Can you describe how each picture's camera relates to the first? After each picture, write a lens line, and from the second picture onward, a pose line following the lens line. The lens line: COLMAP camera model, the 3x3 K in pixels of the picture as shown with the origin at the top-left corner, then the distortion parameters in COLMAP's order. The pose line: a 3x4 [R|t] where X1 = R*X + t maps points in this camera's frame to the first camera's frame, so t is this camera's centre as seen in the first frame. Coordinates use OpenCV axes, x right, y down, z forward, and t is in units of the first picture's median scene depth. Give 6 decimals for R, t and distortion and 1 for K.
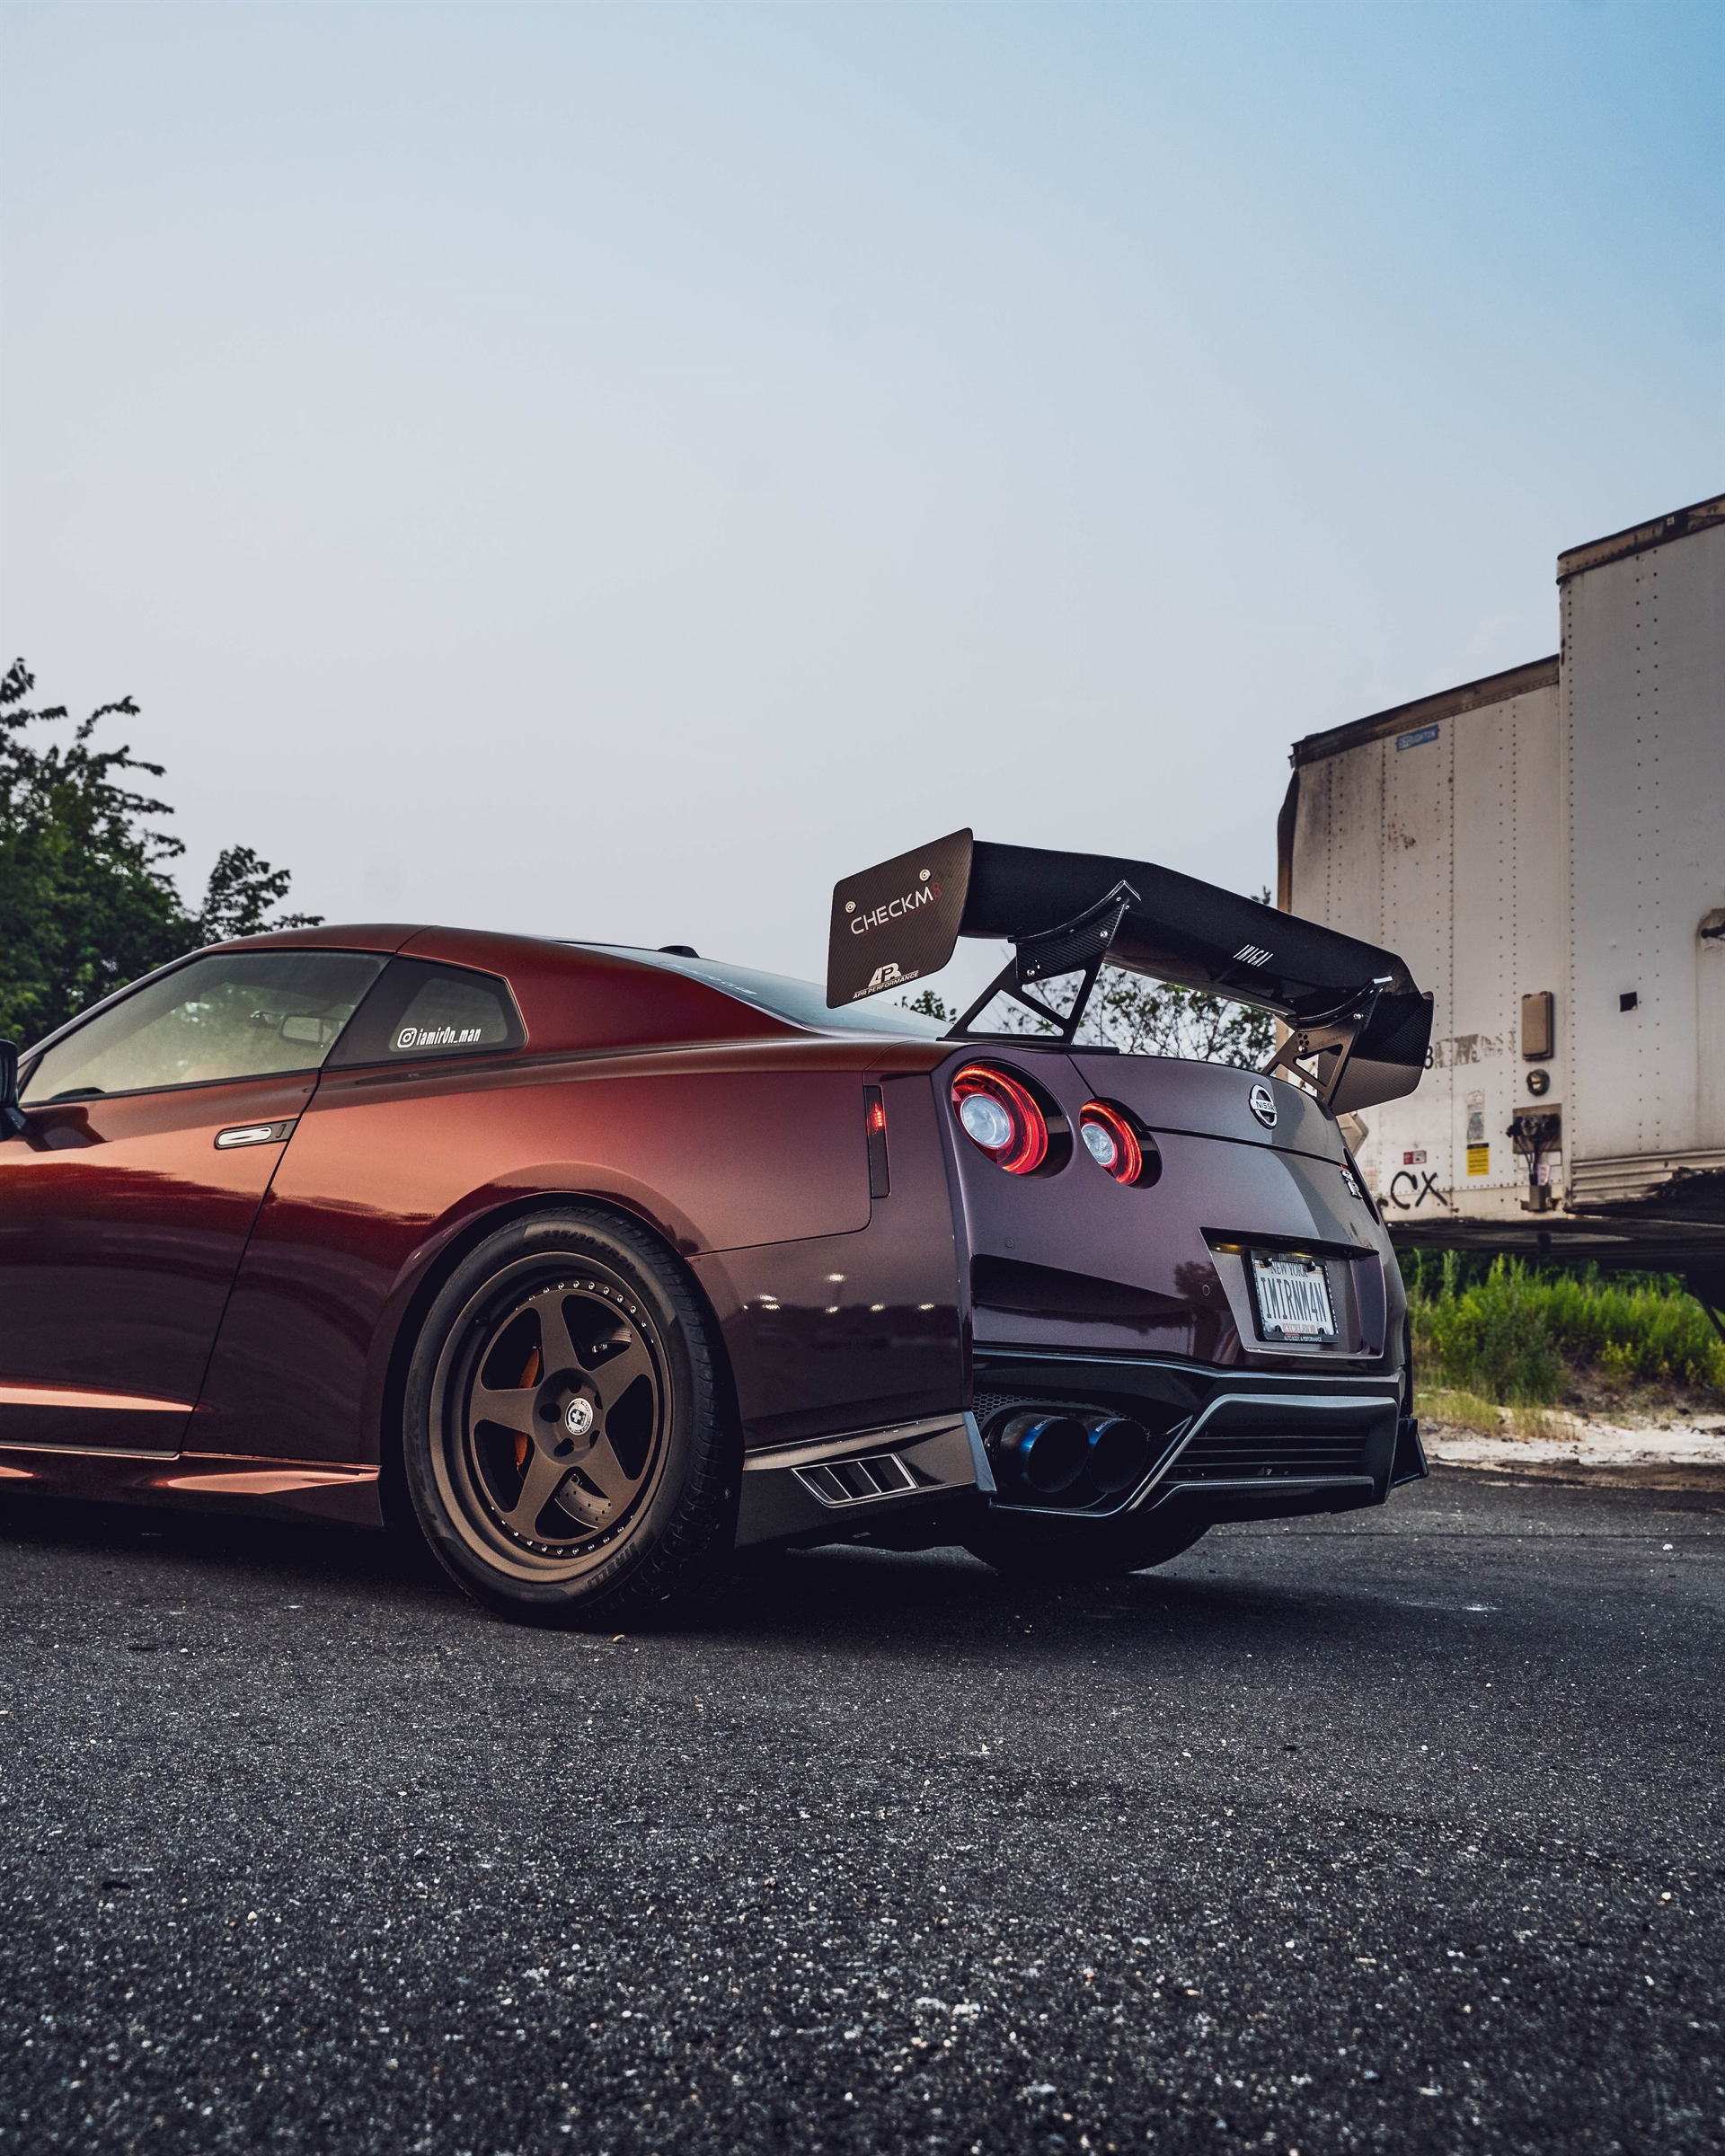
lens RADIAL K [[2480.7, 0, 845.7], [0, 2480.7, 926.6], [0, 0, 1]] dist [-0.046946, 0.000000]
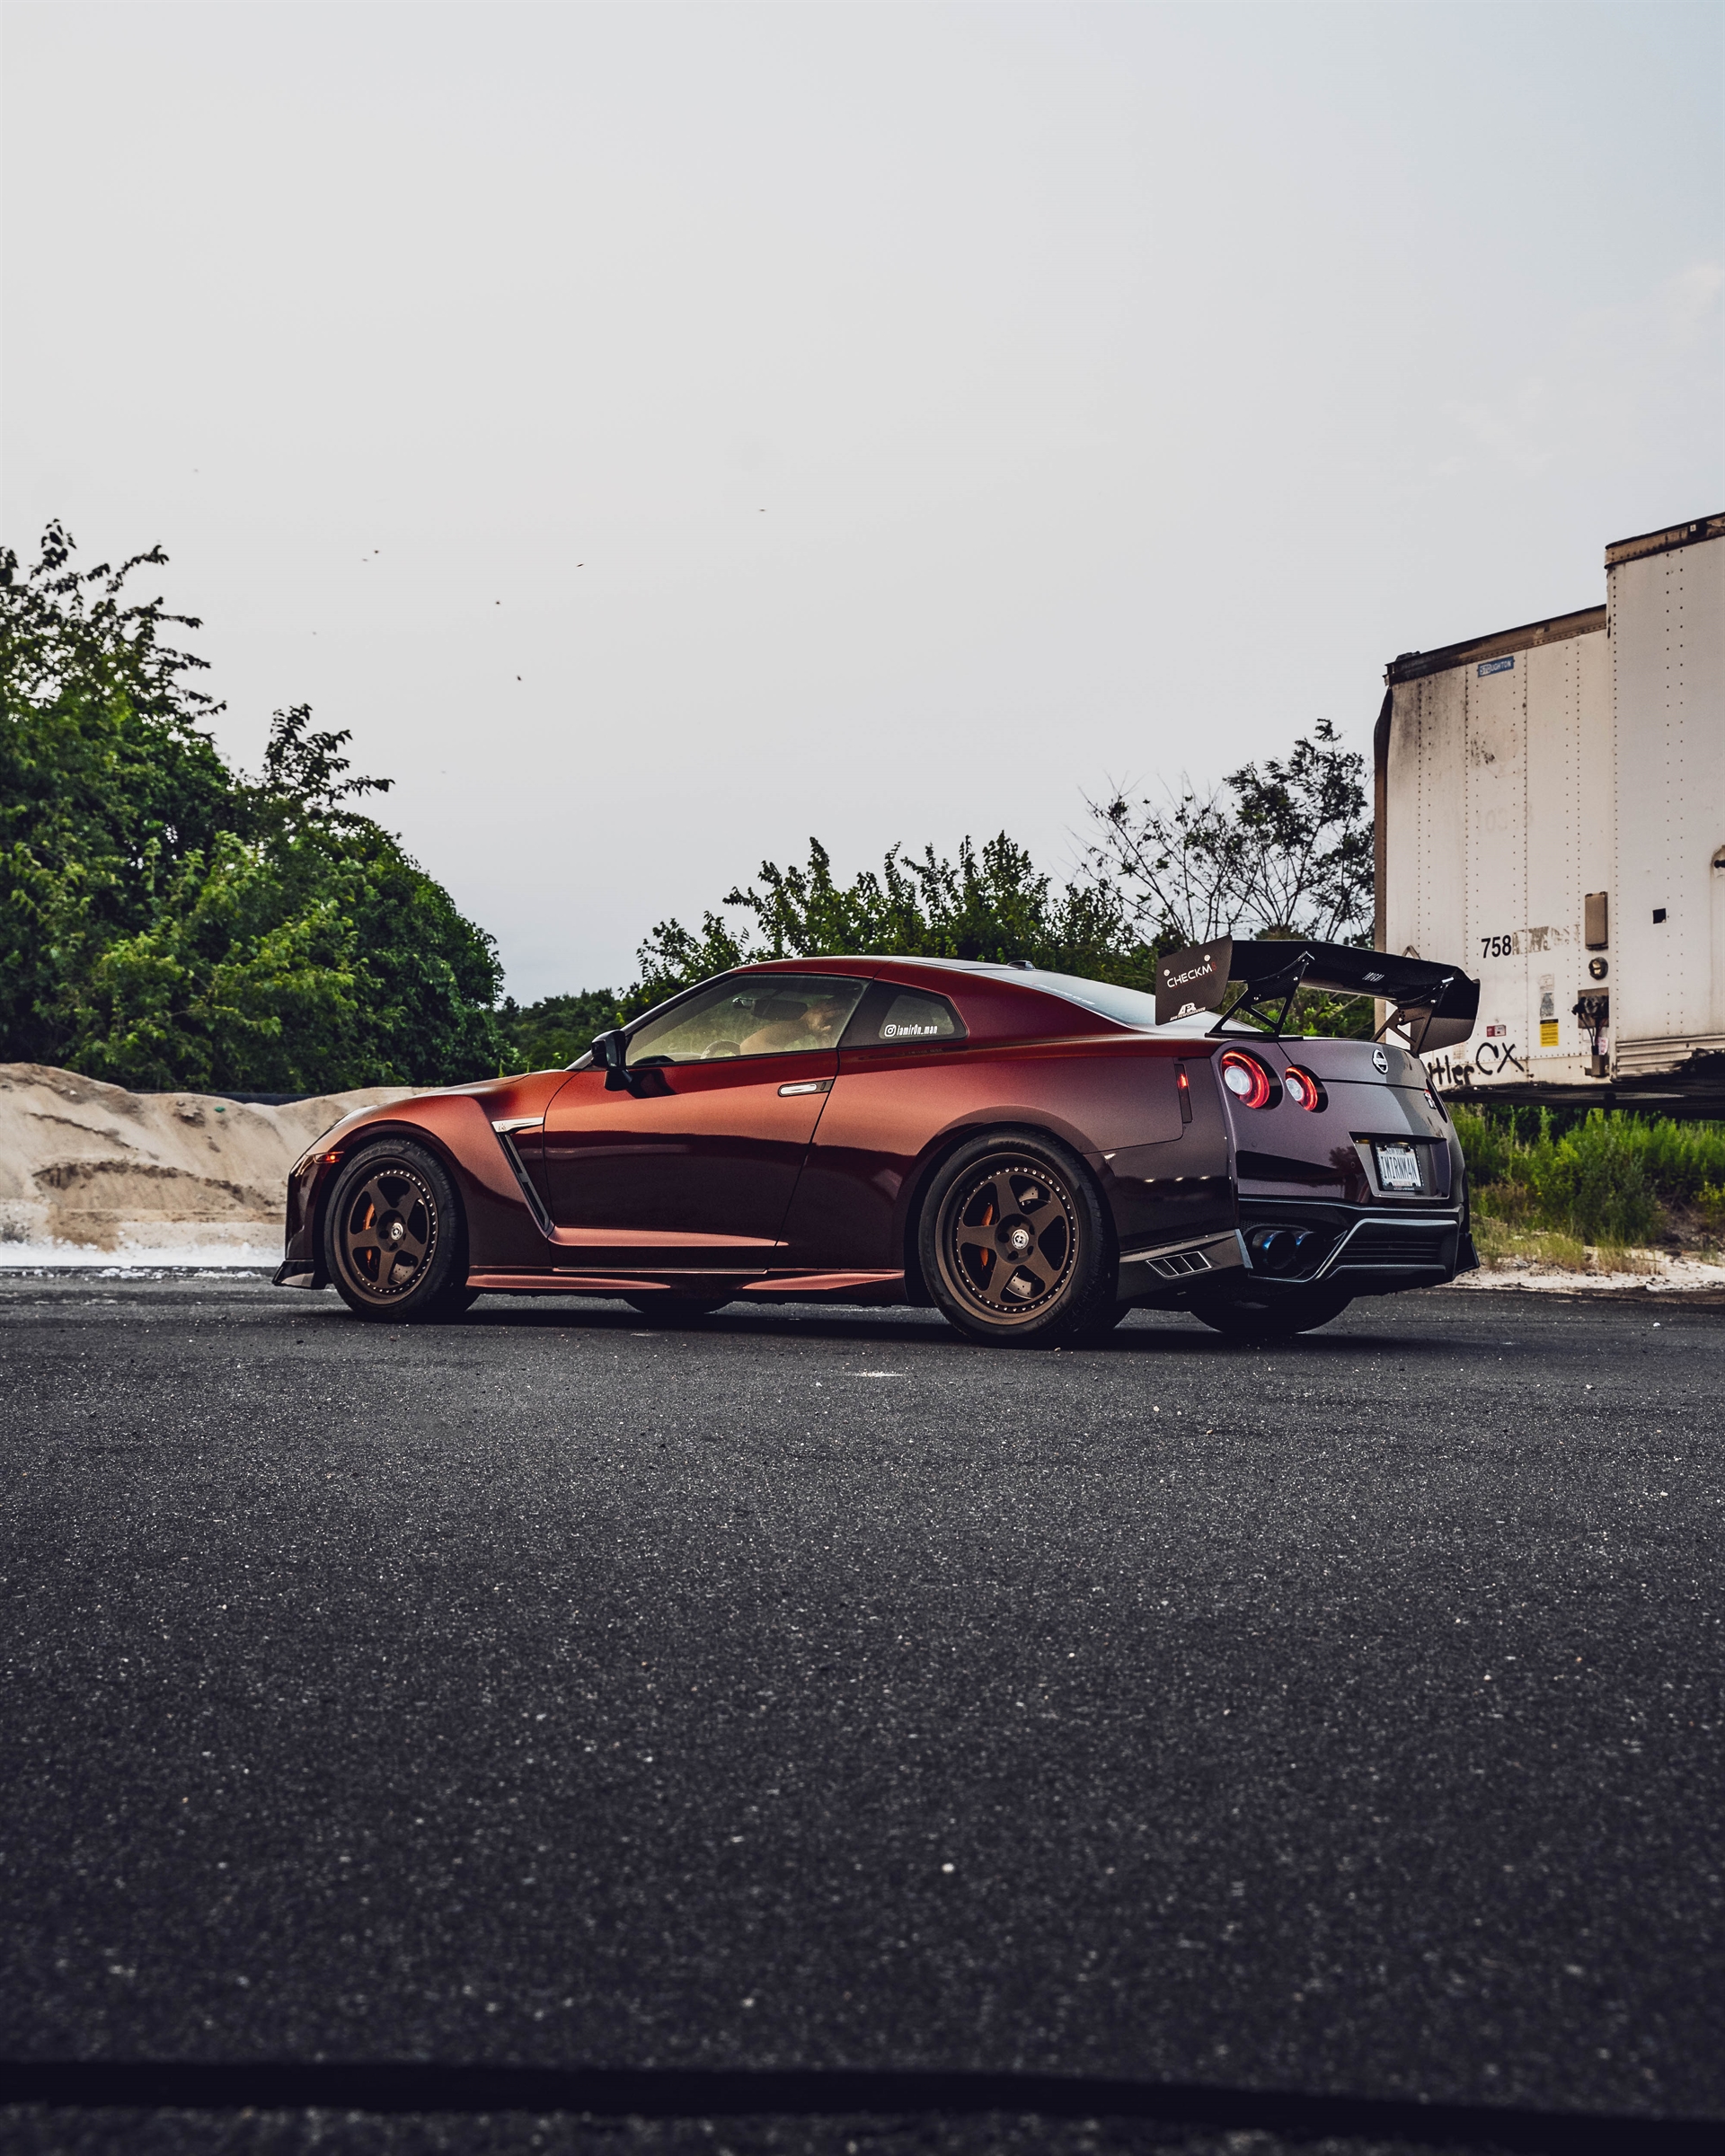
lens RADIAL K [[2946.8, 0, 867.4], [0, 2946.8, 904.0], [0, 0, 1]] dist [0.027141, 0.000000]
pose [[0.999692, -0.024400, 0.004620, -0.179582], [0.024042, 0.997529, 0.066015, -0.163283], [-0.006219, -0.065884, 0.997808, -0.961041]]
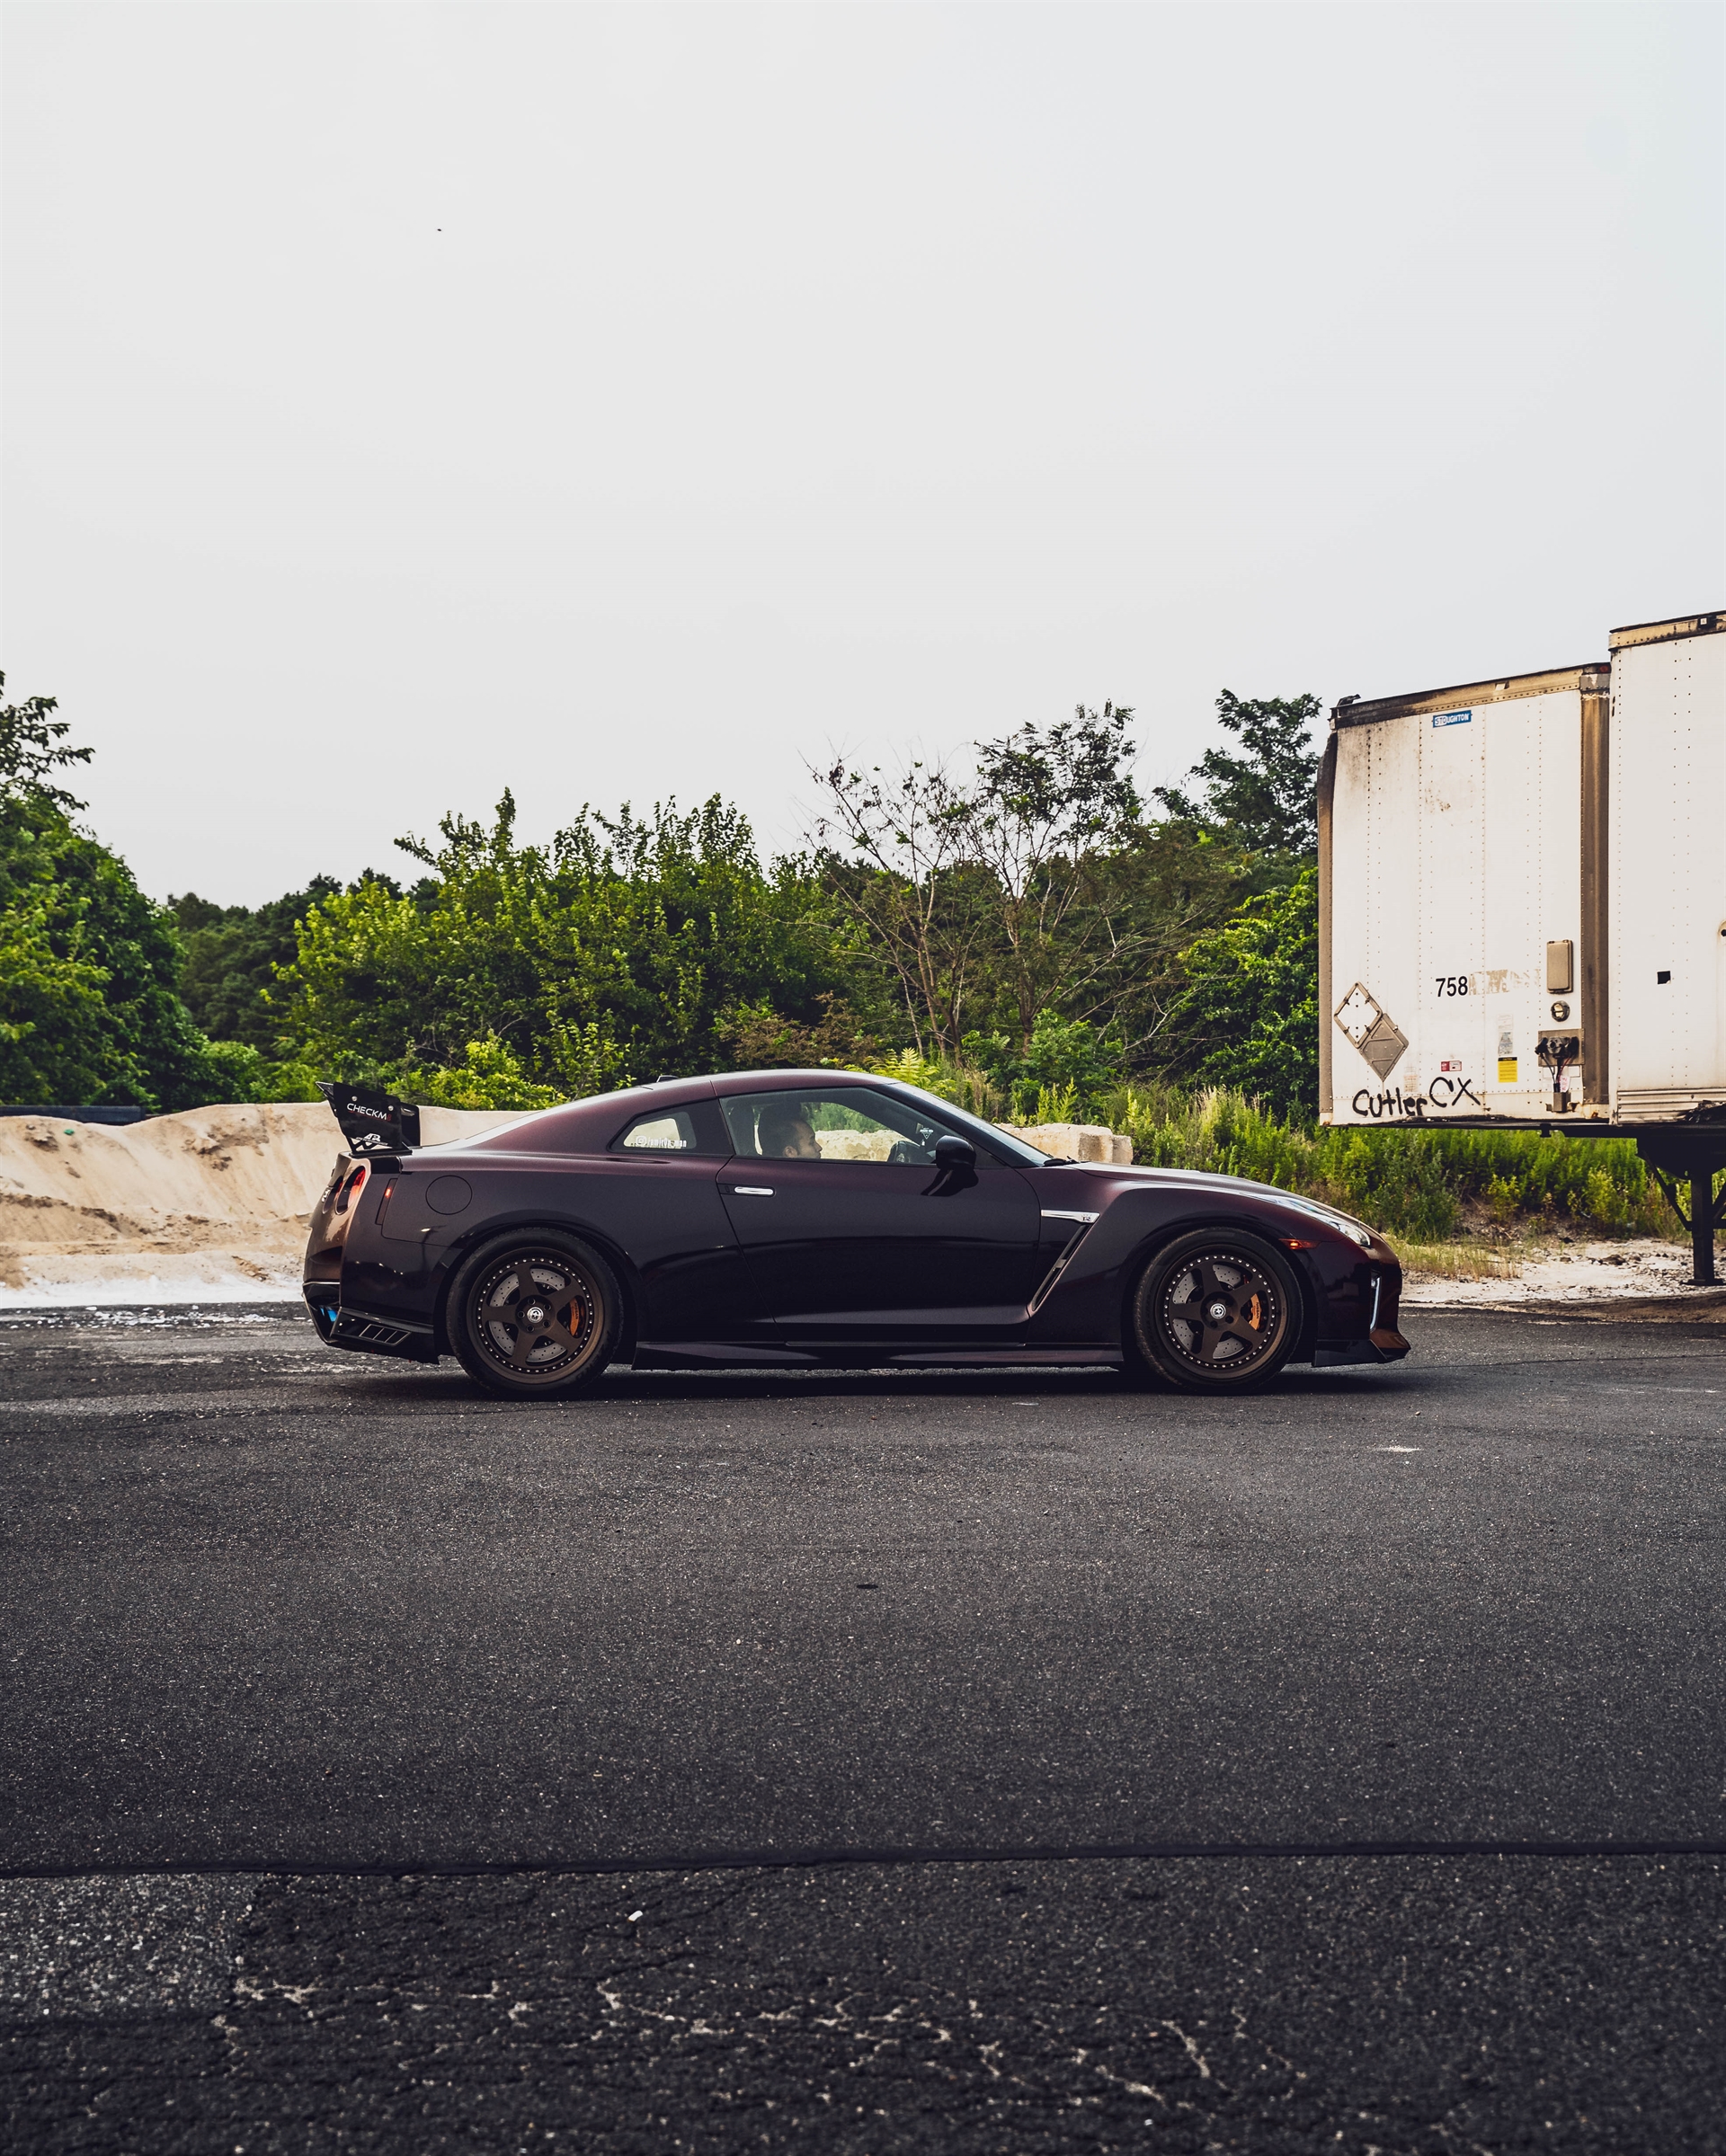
lens RADIAL K [[3377.2, 0, 854.4], [0, 3377.2, 1078.1], [0, 0, 1]] dist [0.099330, 0.000000]
pose [[0.986261, -0.033180, 0.161828, -0.845528], [0.009161, 0.989099, 0.146966, -0.380490], [-0.164940, -0.143464, 0.975814, -1.516428]]
